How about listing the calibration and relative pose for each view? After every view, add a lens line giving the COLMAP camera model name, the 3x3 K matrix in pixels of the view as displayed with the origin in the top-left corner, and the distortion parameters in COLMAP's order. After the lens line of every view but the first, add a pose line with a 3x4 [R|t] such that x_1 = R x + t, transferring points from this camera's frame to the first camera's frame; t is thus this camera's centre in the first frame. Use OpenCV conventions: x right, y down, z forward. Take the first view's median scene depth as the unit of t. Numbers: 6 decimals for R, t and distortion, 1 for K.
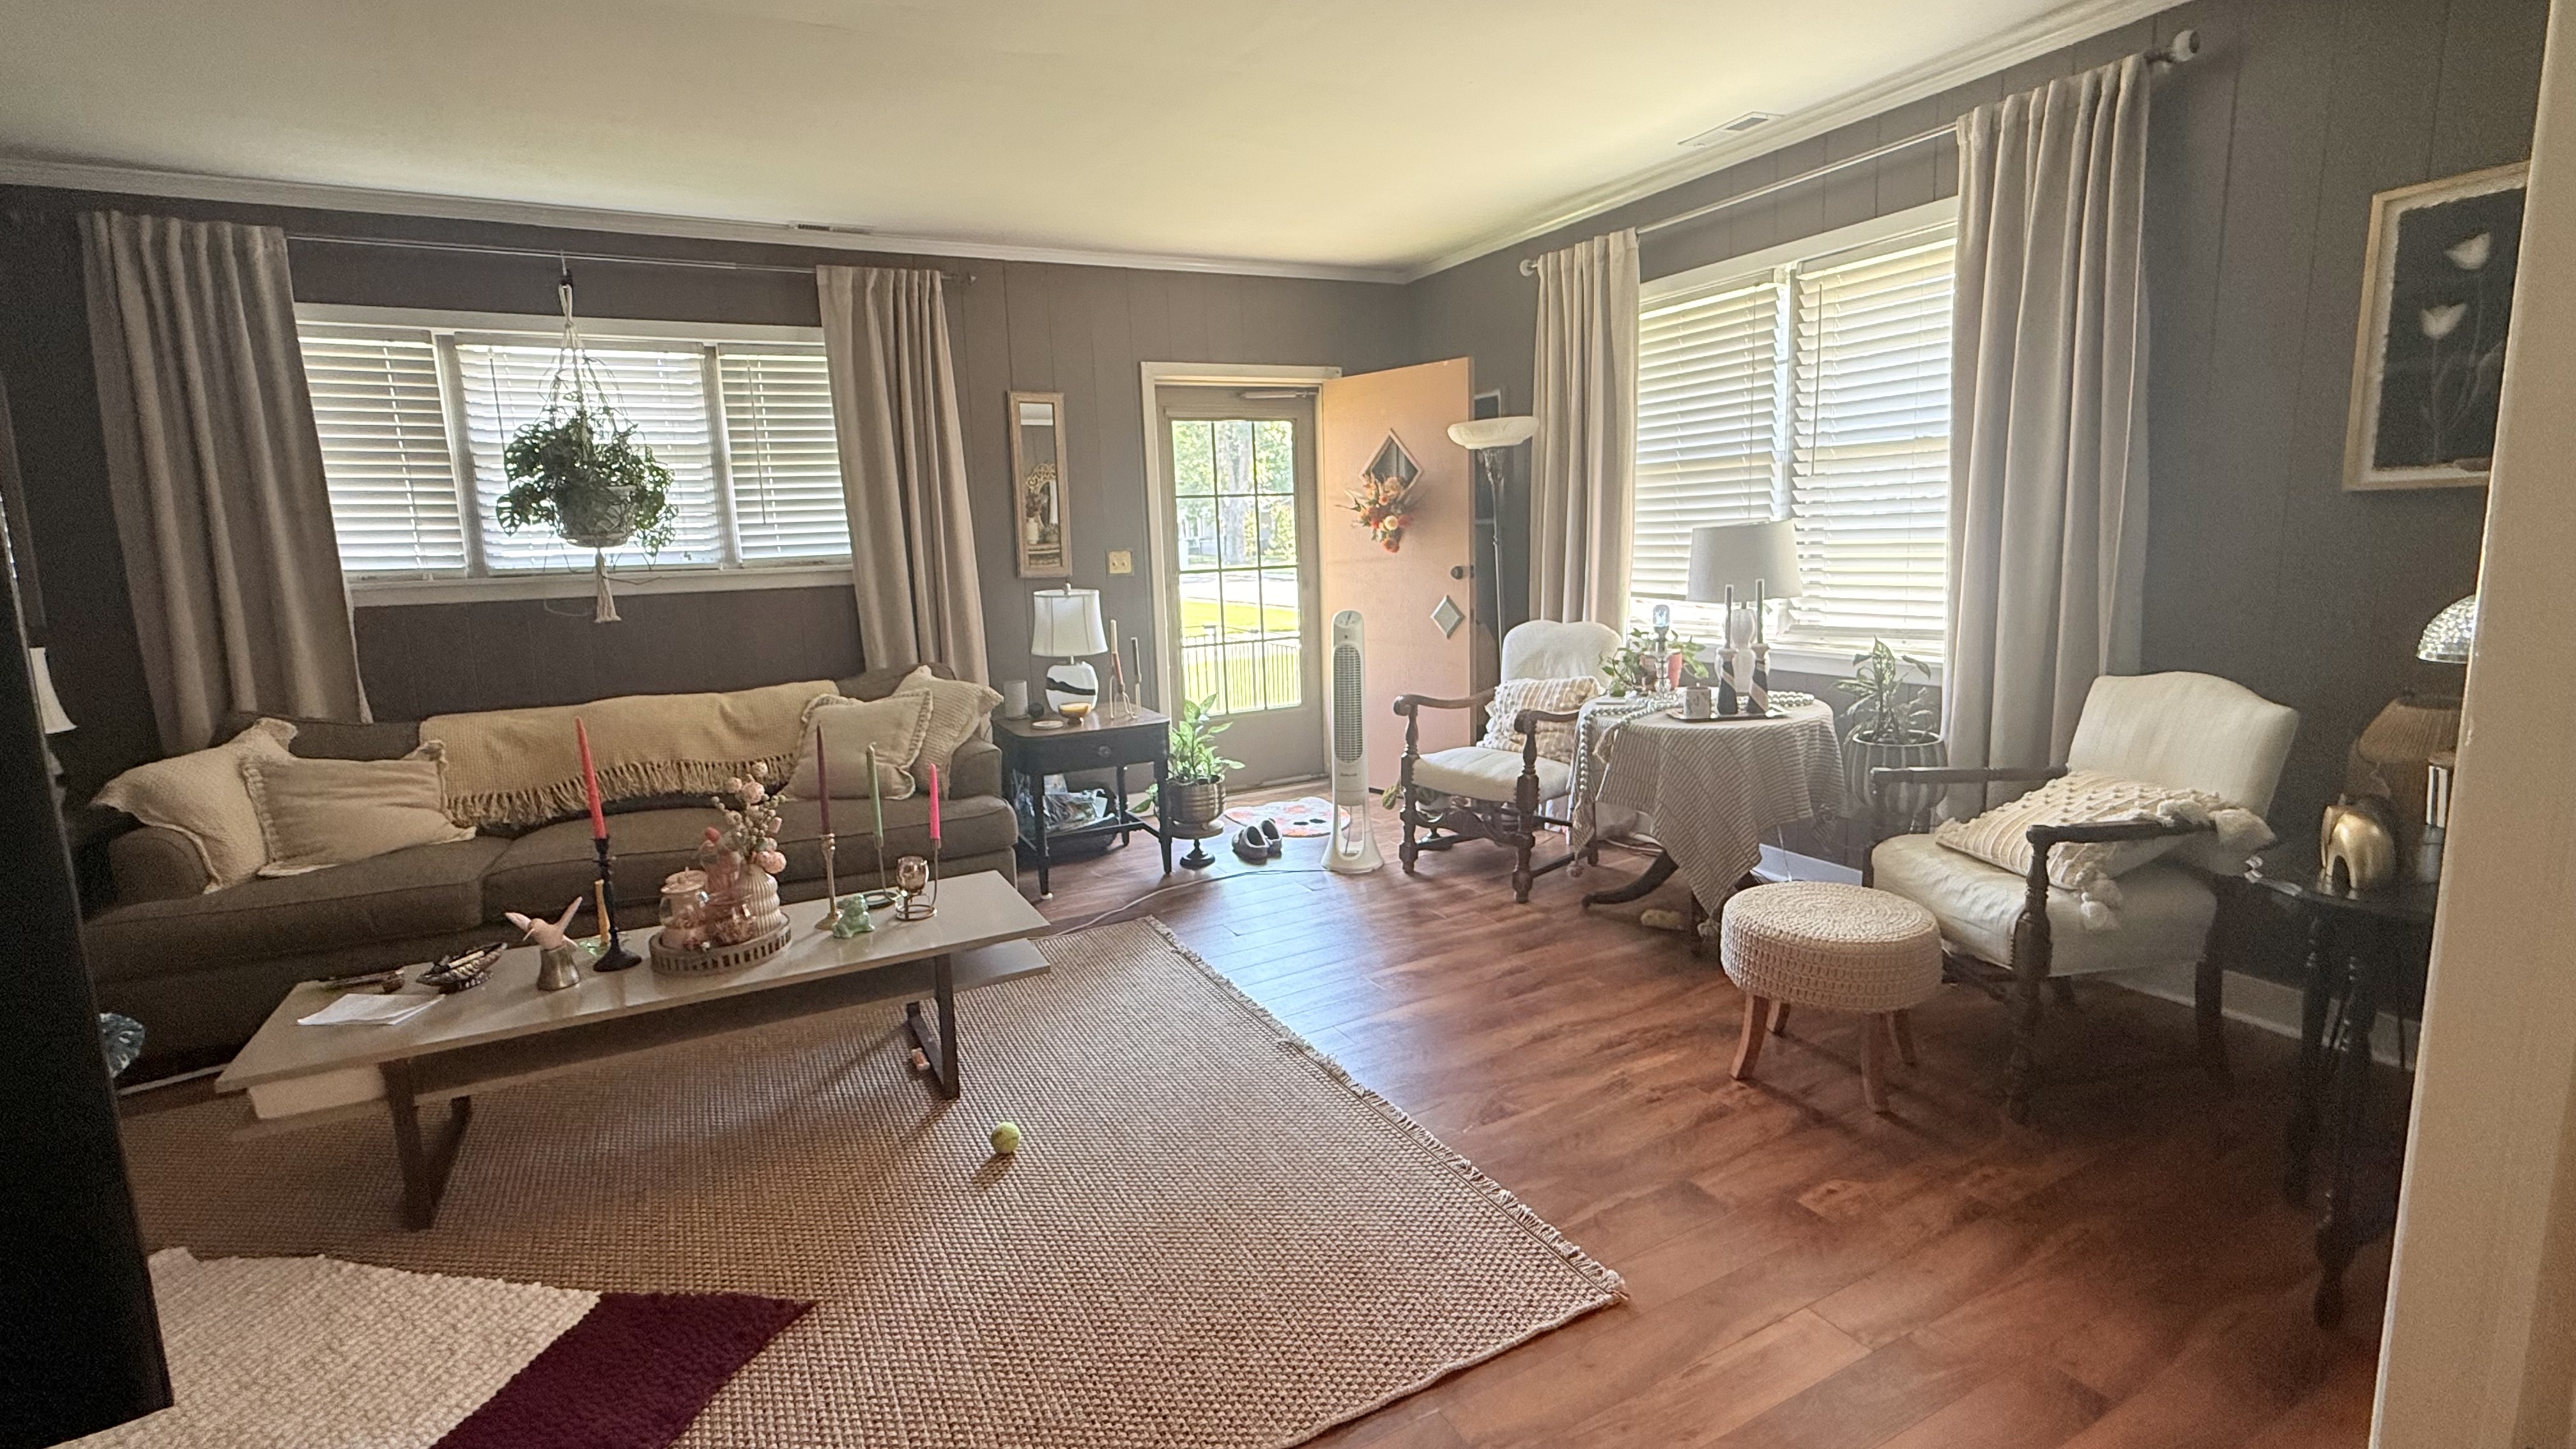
lens RADIAL K [[1142.9, 0, 1288.0], [0, 1142.9, 724.5], [0, 0, 1]] dist [0.001326, 0.000399]
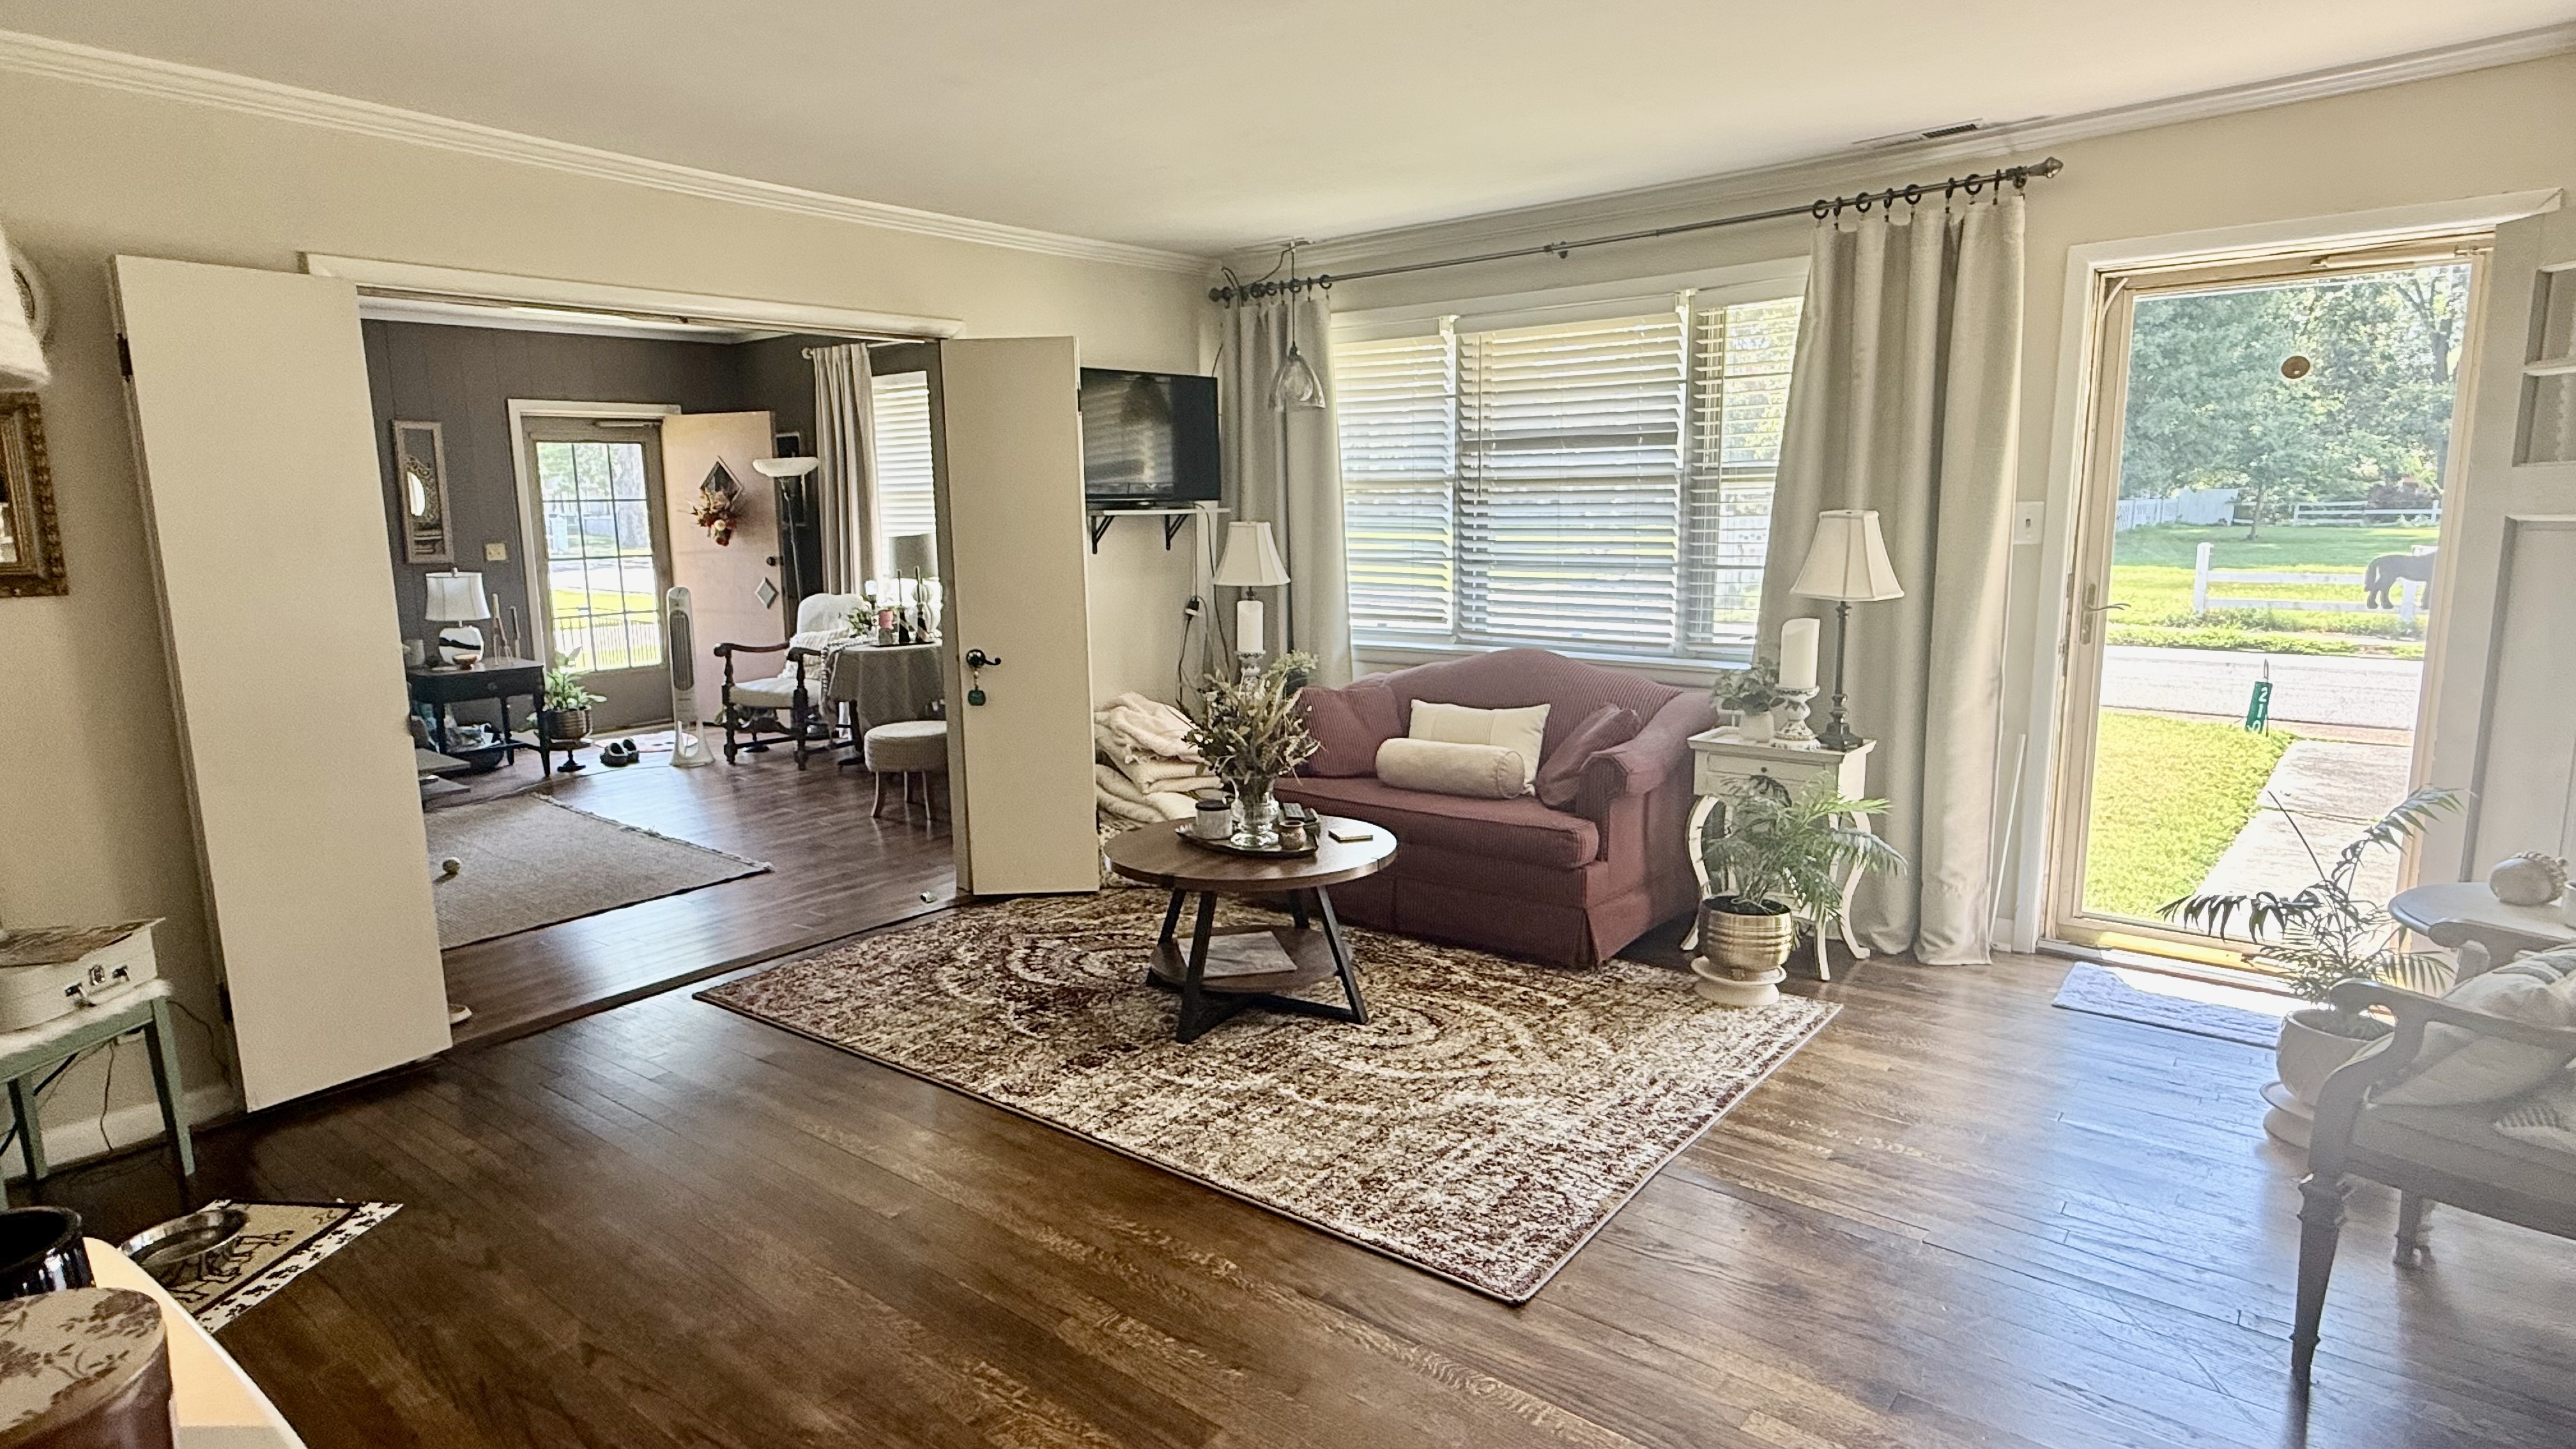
lens RADIAL K [[1340.4, 0, 1288.0], [0, 1340.4, 724.5], [0, 0, 1]] dist [-0.001648, 0.000220]
pose [[0.920660, -0.042442, 0.388052, 0.092299], [0.045852, 0.998948, 0.000471, 0.105369], [-0.387664, 0.017359, 0.921637, -0.835085]]
